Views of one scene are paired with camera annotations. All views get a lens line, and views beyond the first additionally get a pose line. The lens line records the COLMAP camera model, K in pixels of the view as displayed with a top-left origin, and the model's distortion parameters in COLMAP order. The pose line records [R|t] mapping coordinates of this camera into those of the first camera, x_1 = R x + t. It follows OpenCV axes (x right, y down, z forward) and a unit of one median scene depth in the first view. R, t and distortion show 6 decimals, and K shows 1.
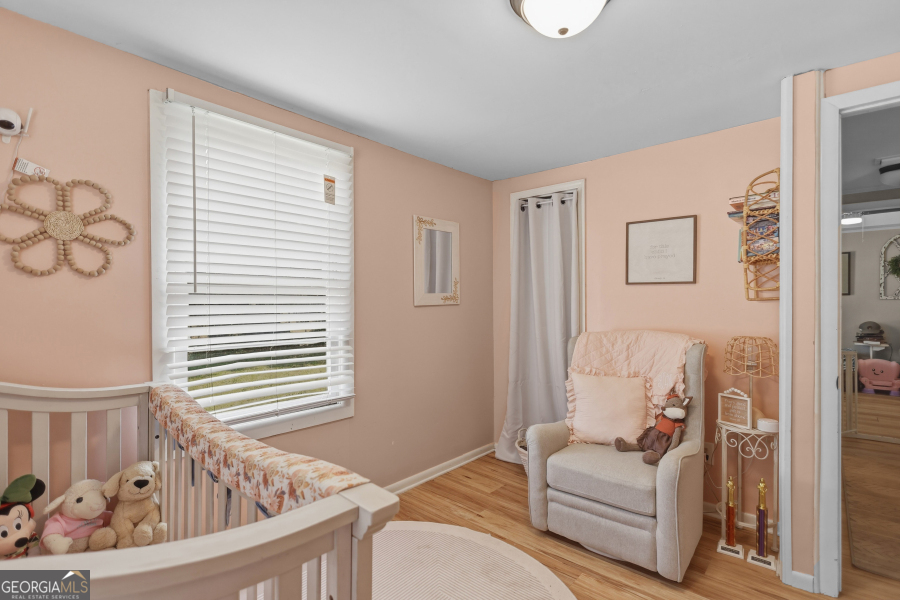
lens RADIAL K [[416.6, 0, 450.0], [0, 416.6, 300.0], [0, 0, 1]] dist [-0.000328, 0.000069]
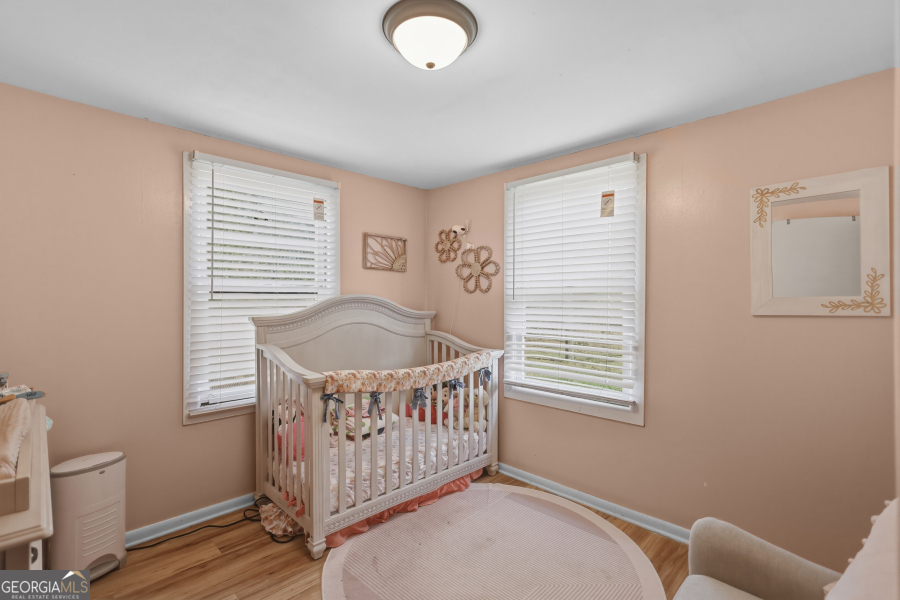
lens RADIAL K [[416.6, 0, 450.0], [0, 416.6, 300.0], [0, 0, 1]] dist [-0.000328, 0.000069]
pose [[-0.049127, -0.000395, -0.998792, 0.814063], [-0.003031, 0.999995, -0.000246, -0.012677], [0.998788, 0.003015, -0.049128, 0.641872]]
